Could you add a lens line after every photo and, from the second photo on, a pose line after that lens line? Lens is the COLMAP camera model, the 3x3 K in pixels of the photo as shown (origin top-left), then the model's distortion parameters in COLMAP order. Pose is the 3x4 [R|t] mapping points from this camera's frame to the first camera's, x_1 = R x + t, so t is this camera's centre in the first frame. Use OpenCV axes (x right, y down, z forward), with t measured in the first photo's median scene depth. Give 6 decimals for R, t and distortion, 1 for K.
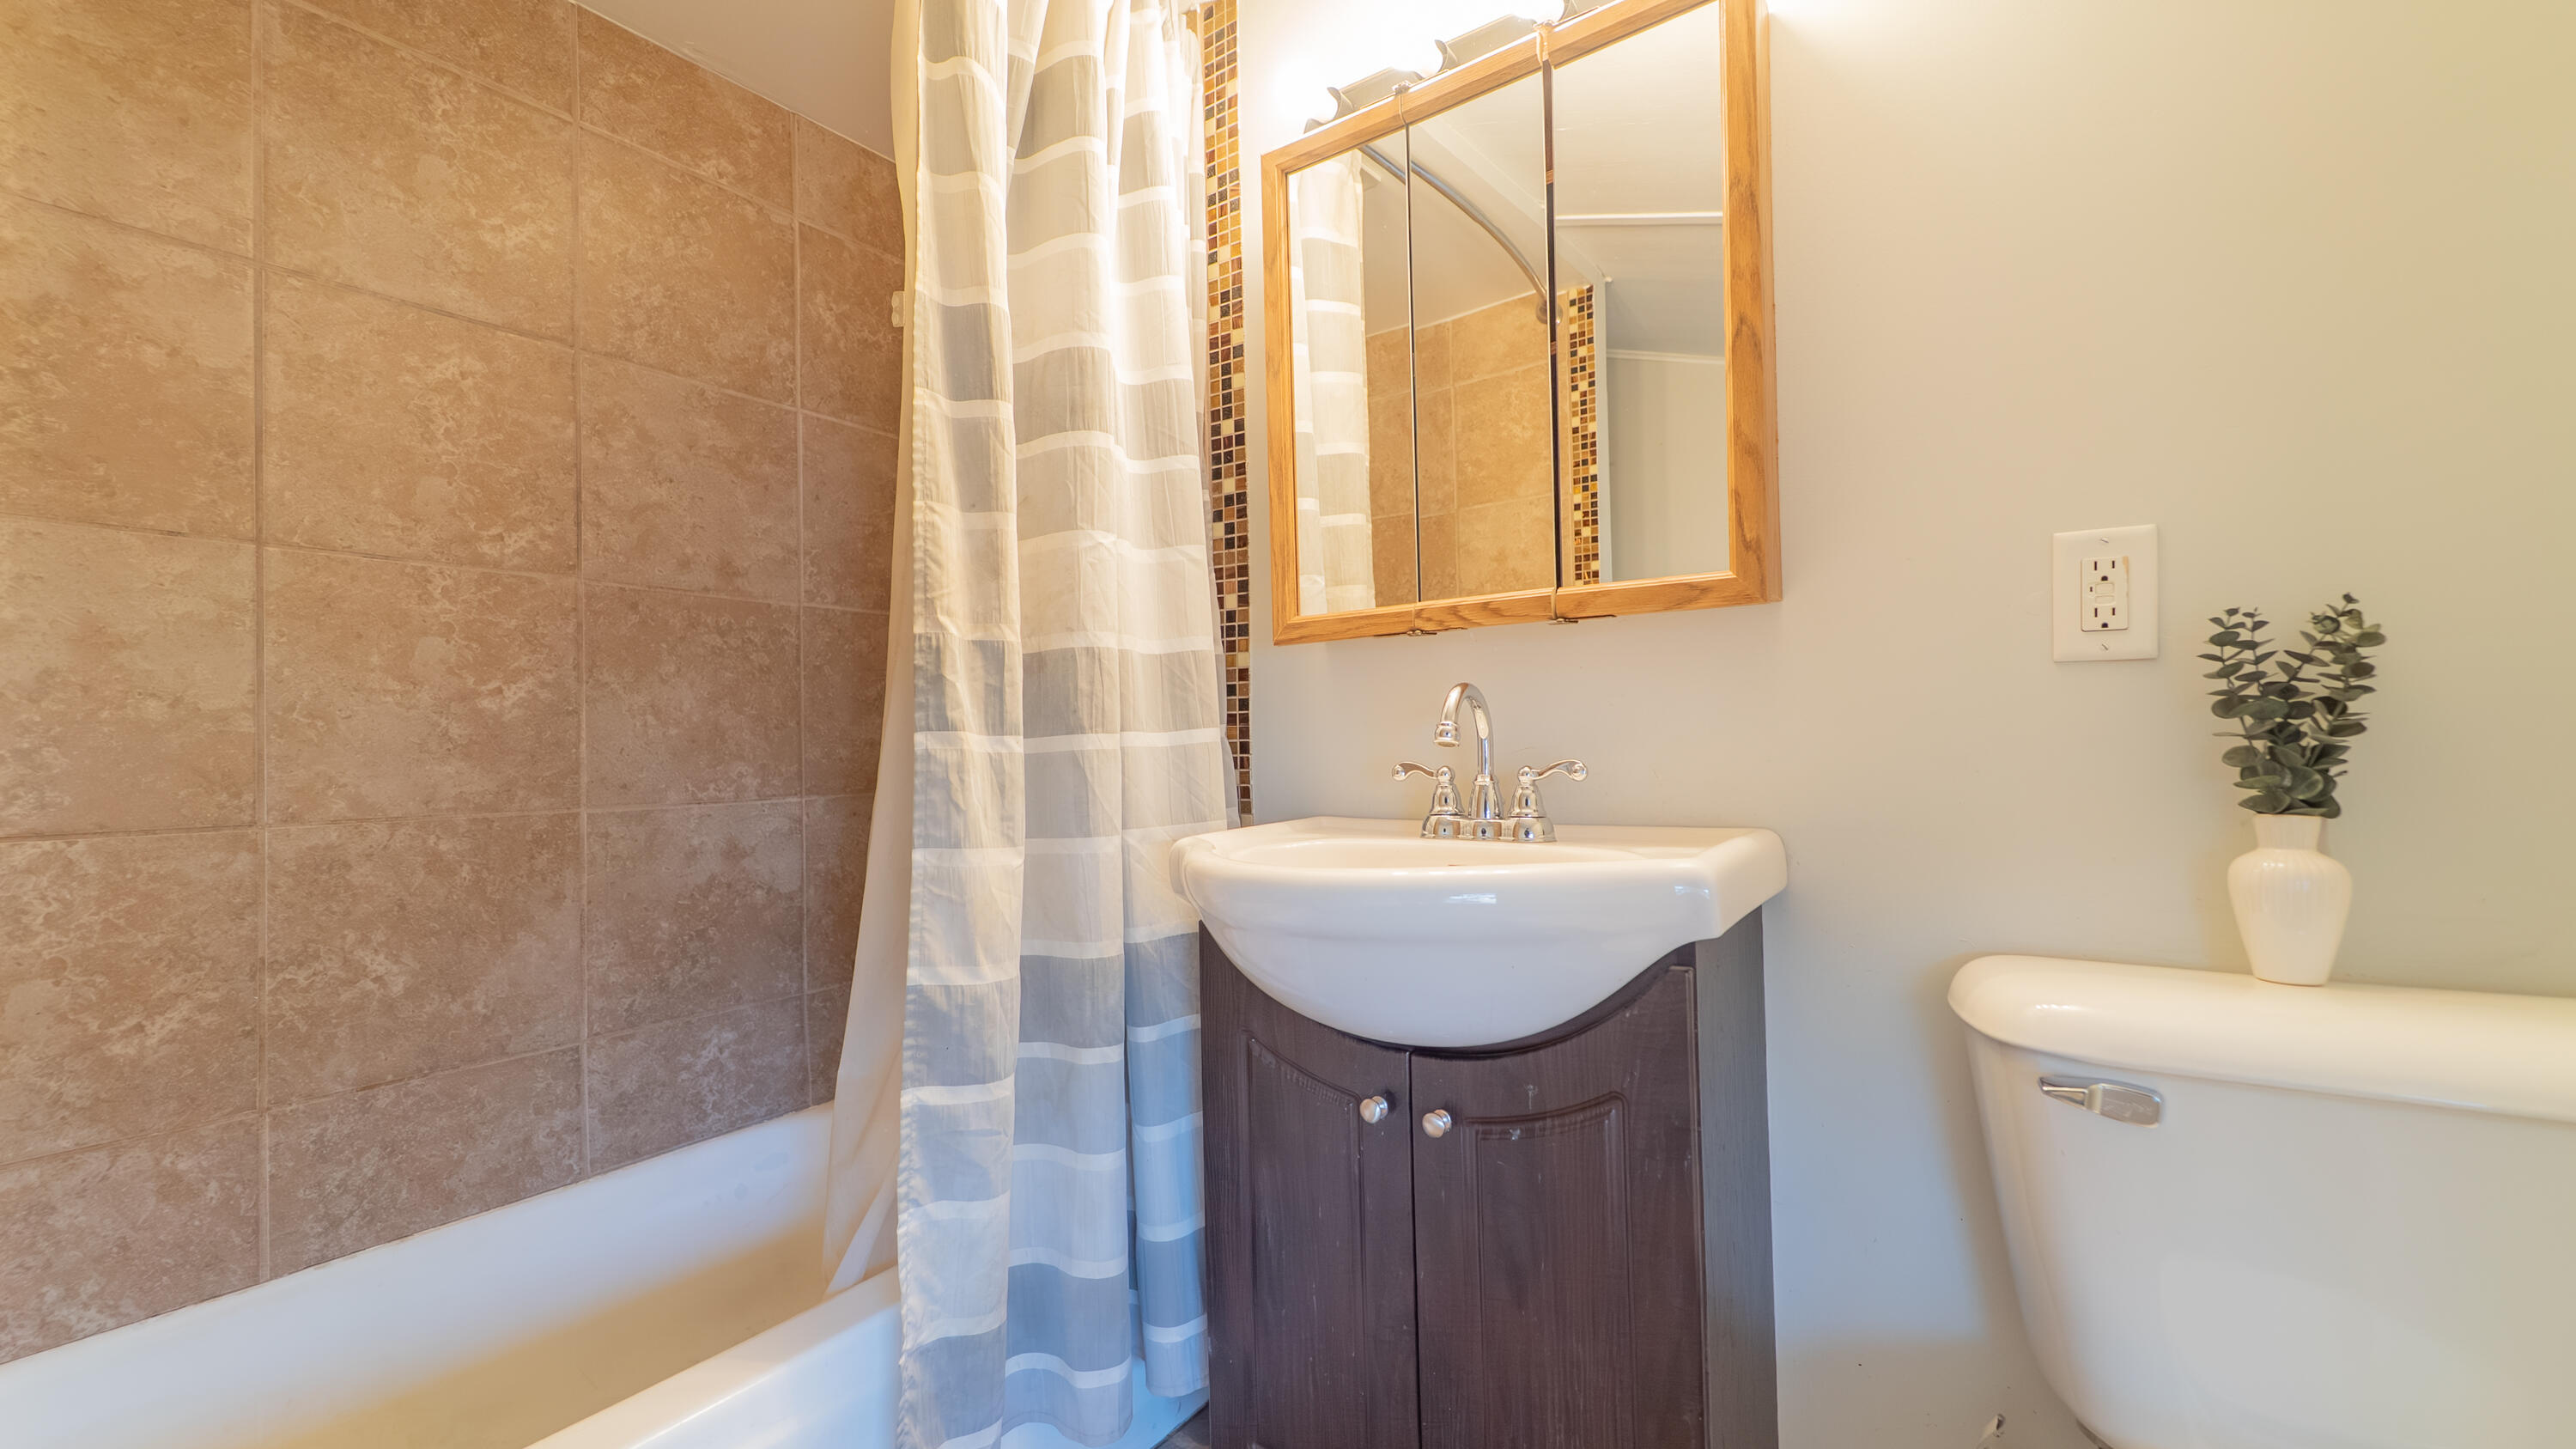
lens RADIAL K [[1033.9, 0, 1288.5], [0, 1033.9, 734.0], [0, 0, 1]] dist [0.001137, -0.000238]
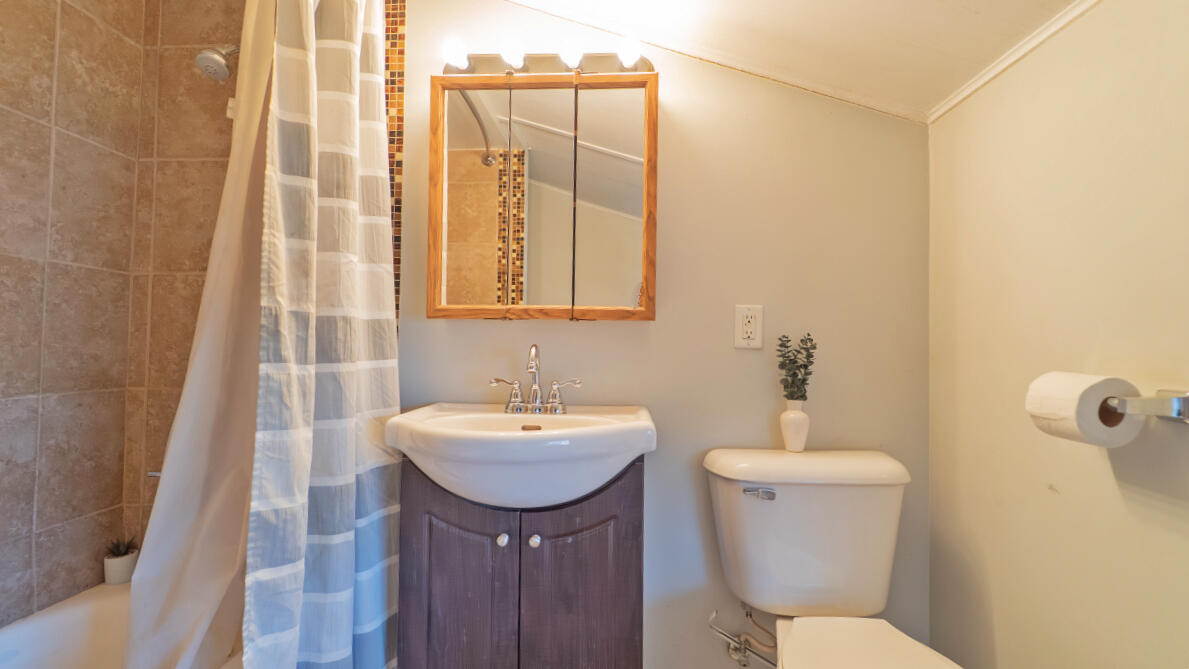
lens RADIAL K [[520.3, 0, 593.3], [0, 520.3, 337.3], [0, 0, 1]] dist [-0.000247, -0.001143]
pose [[0.840476, 0.044769, 0.539997, -0.346782], [-0.034268, 0.998978, -0.029484, -0.036545], [-0.540765, 0.006275, 0.841151, -0.027372]]
